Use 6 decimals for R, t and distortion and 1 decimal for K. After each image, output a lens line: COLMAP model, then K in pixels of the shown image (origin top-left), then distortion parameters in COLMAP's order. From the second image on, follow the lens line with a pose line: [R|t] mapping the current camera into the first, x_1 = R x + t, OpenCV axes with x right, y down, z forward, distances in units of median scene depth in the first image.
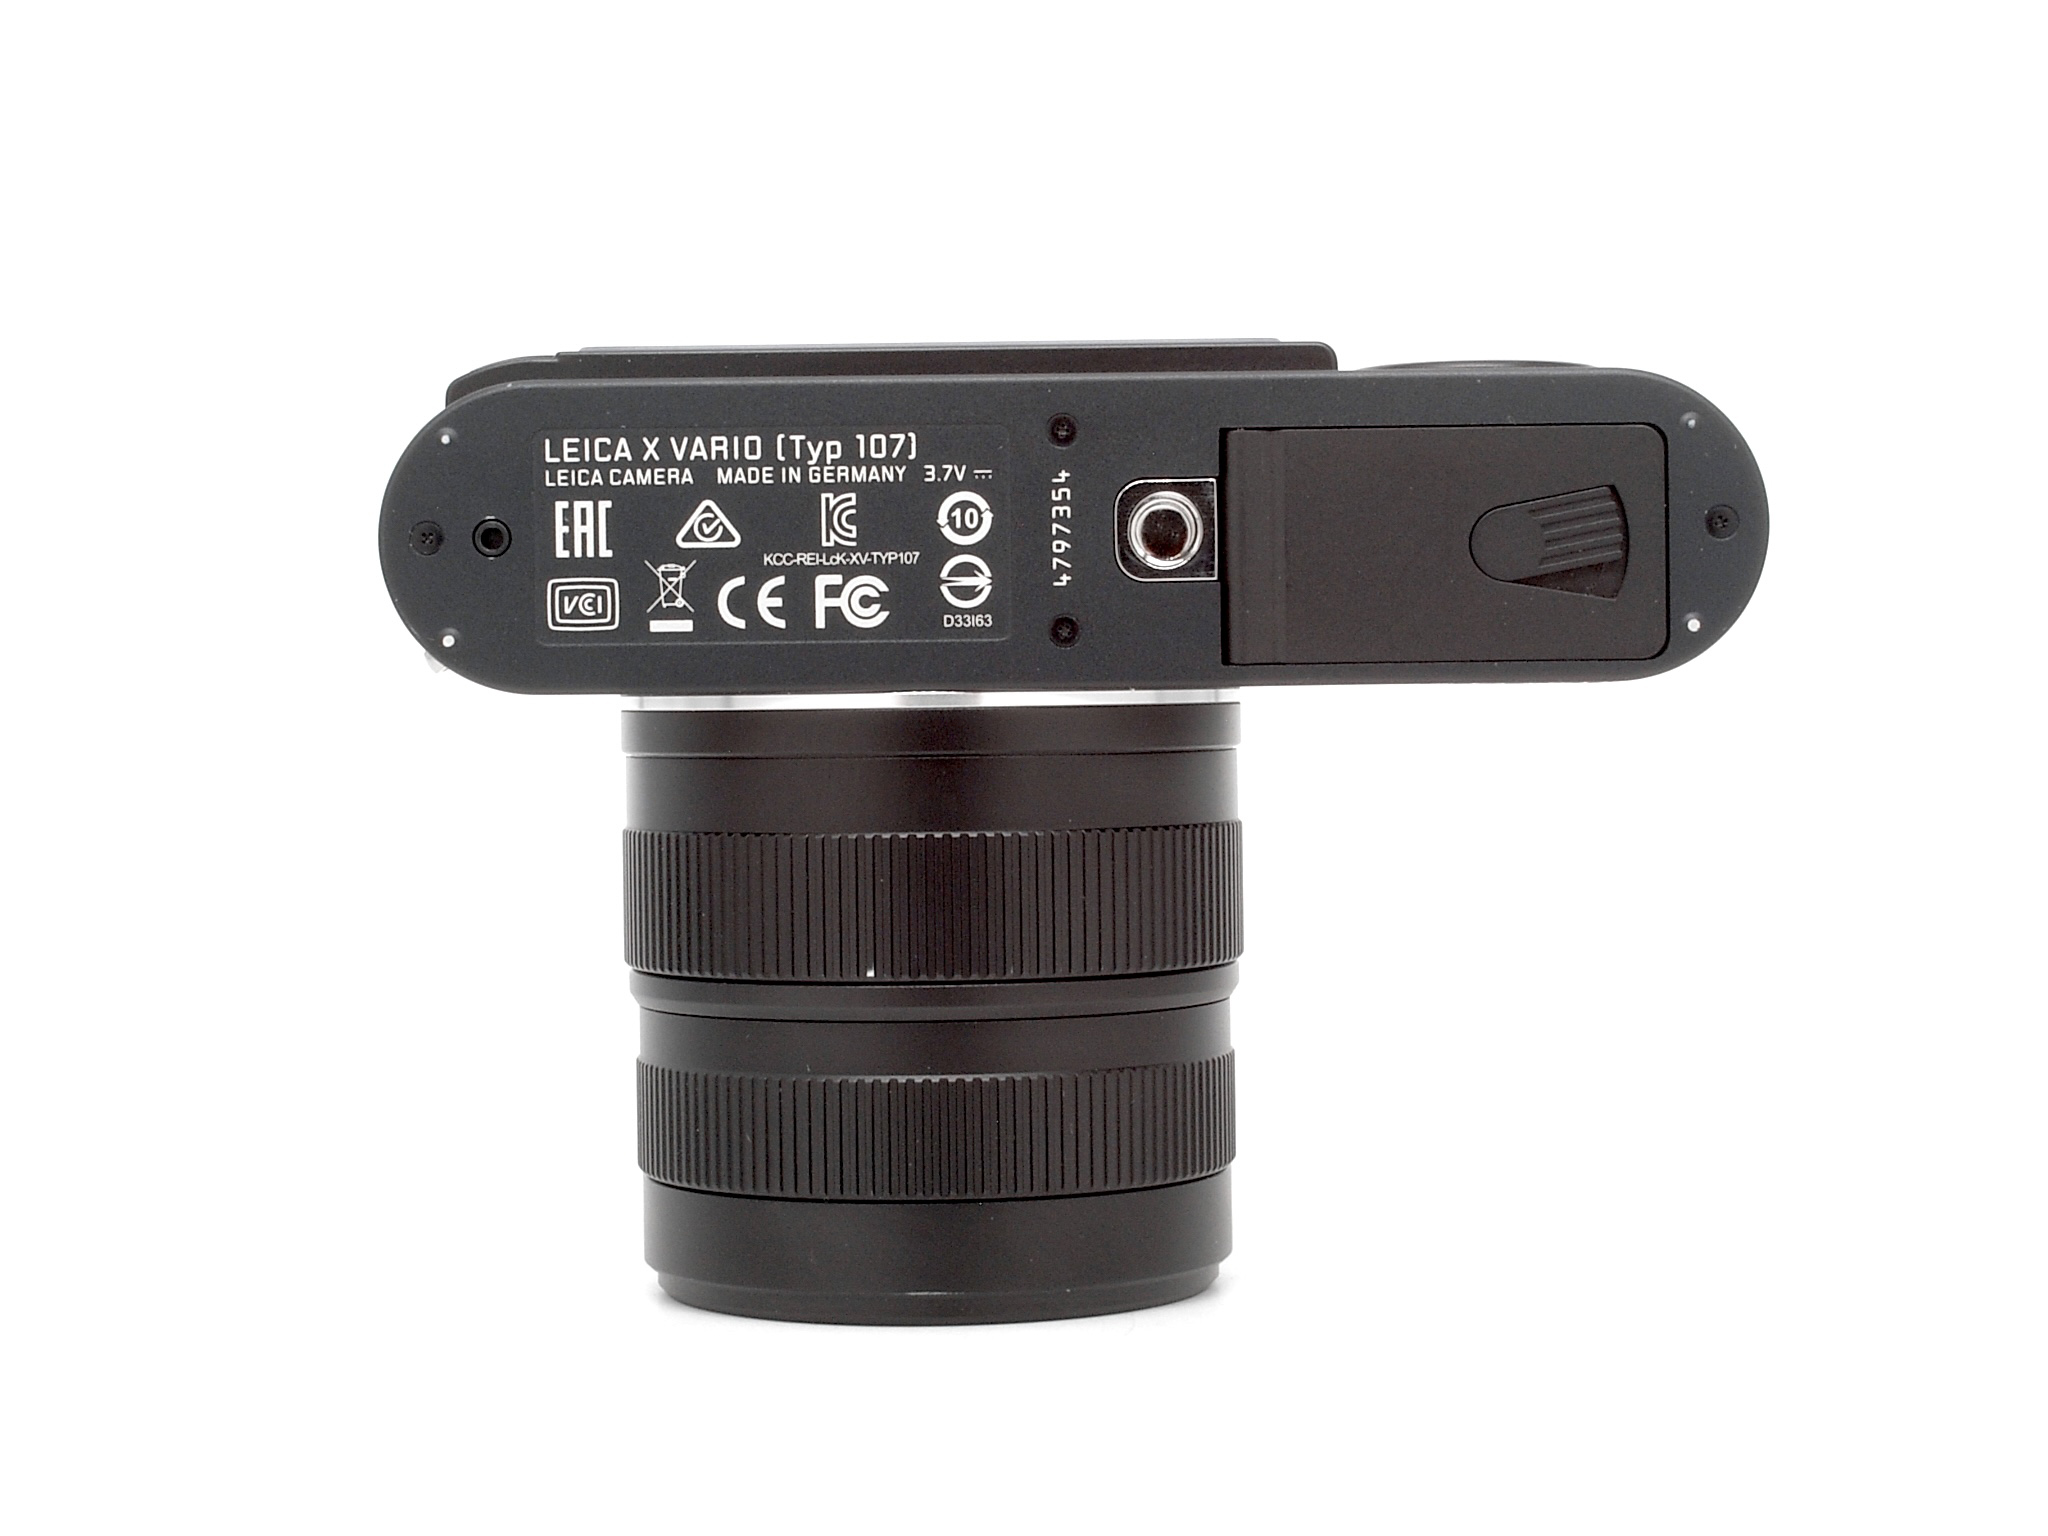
lens RADIAL K [[4057.4, 0, 1021.1], [0, 4057.4, 769.6], [0, 0, 1]] dist [-0.082651, 0.000000]
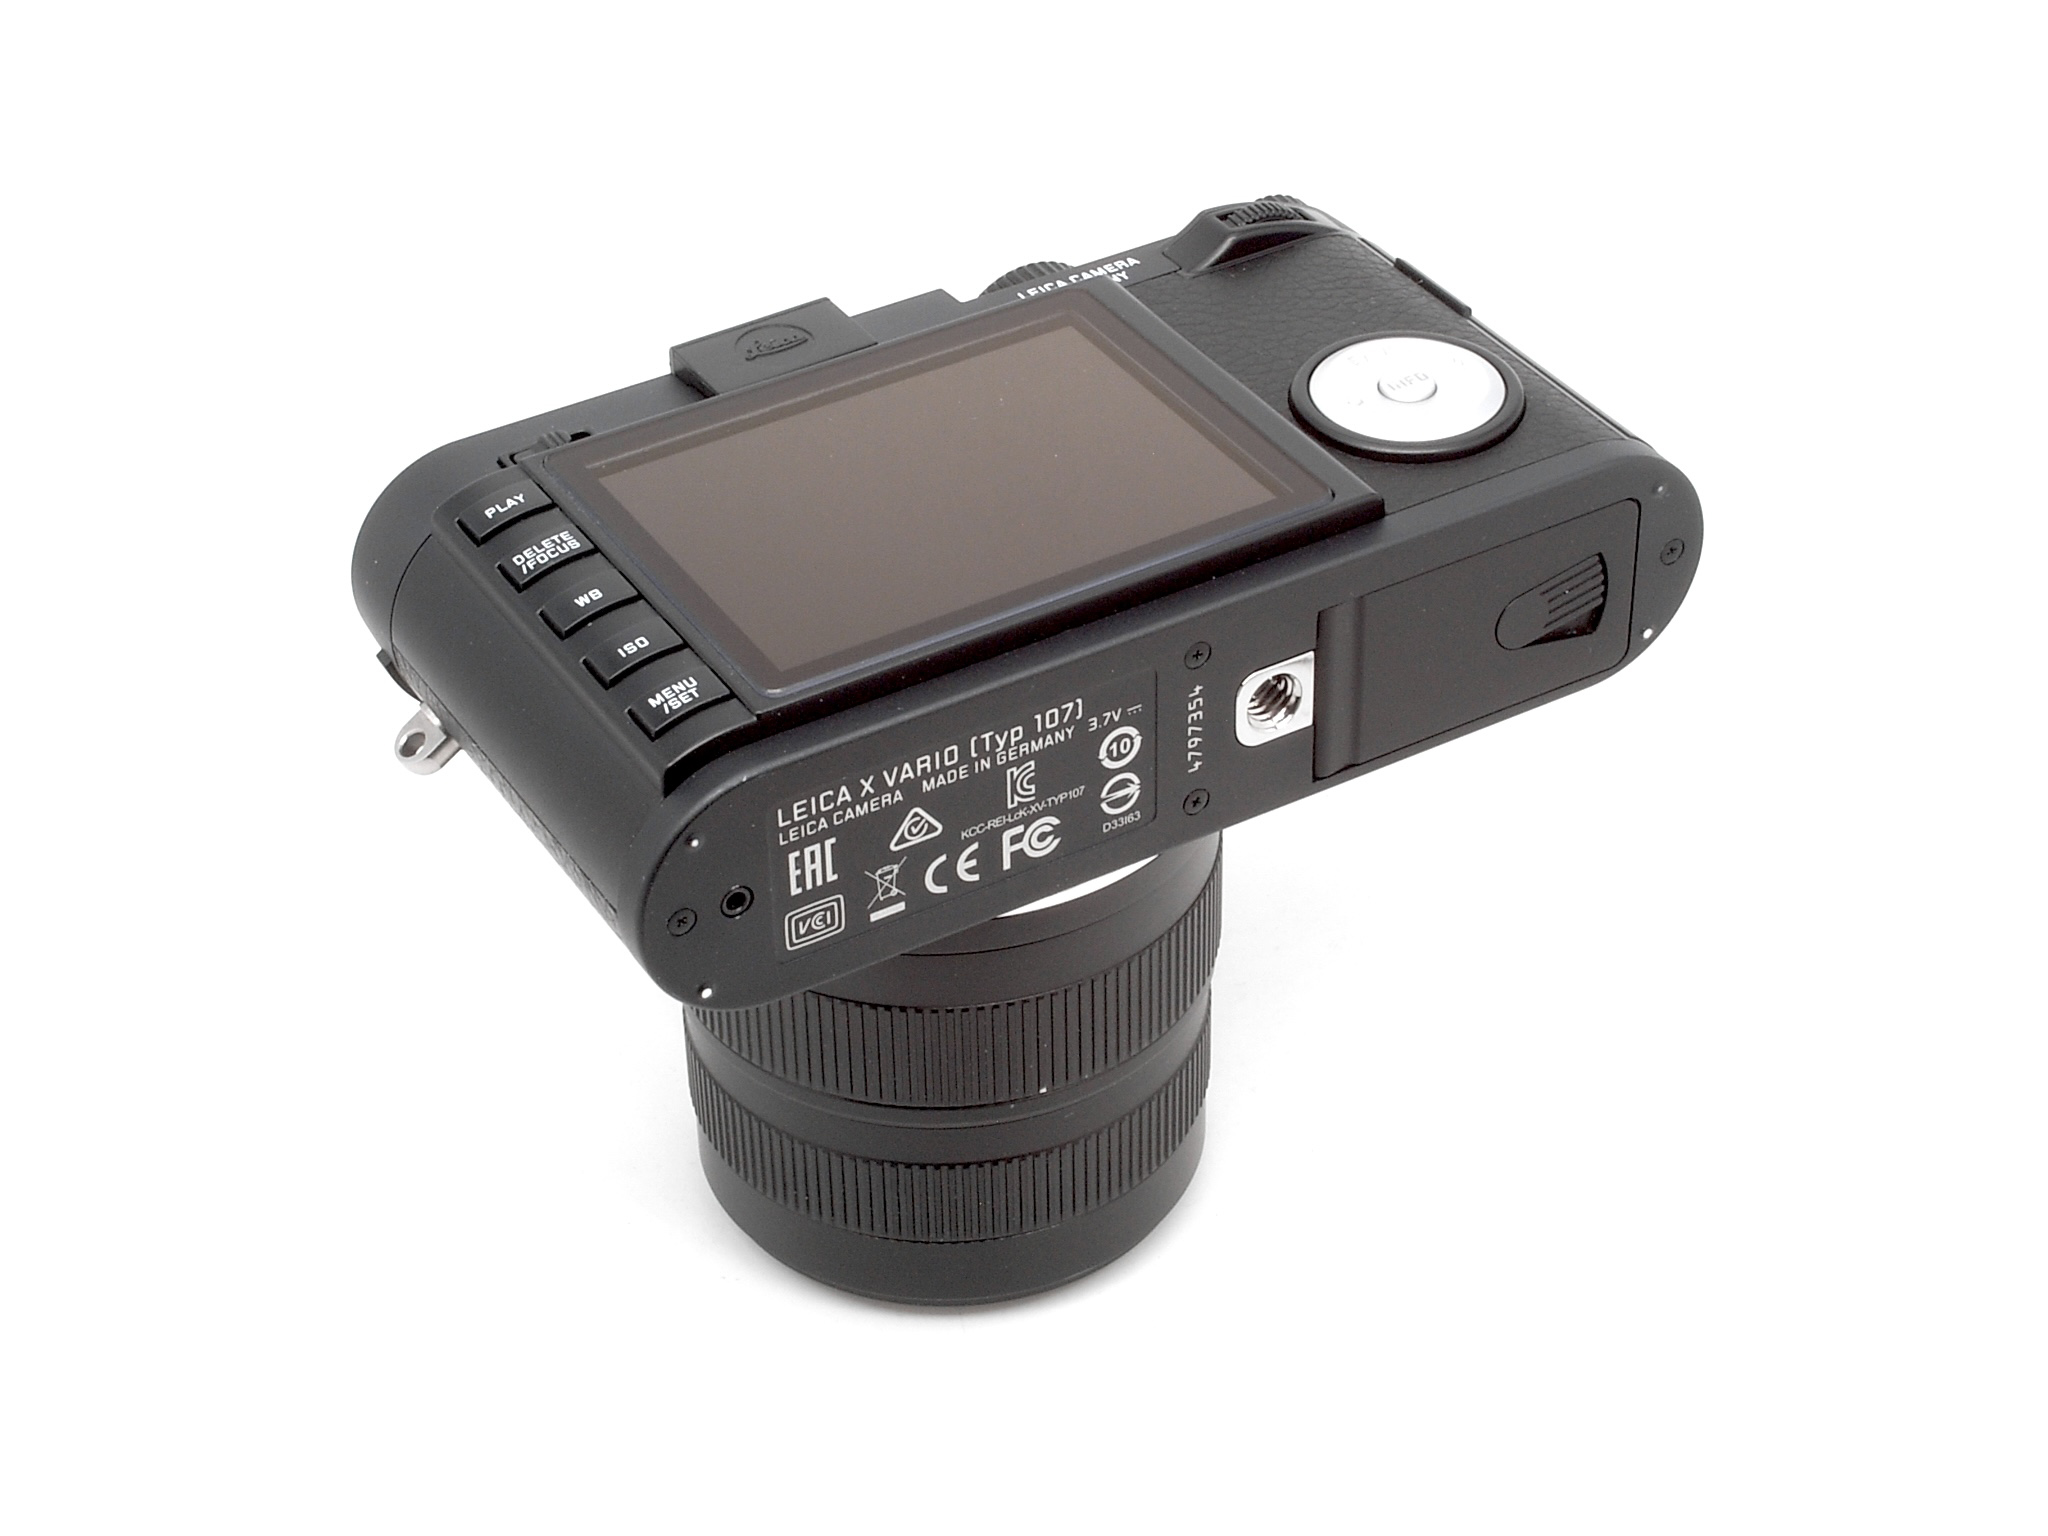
lens RADIAL K [[4057.4, 0, 1026.7], [0, 4057.4, 764.9], [0, 0, 1]] dist [-0.082651, 0.000000]
pose [[0.867000, -0.299500, 0.398260, -0.472206], [0.019713, 0.819212, 0.573151, -0.684964], [-0.497918, -0.489071, 0.716161, 0.228608]]
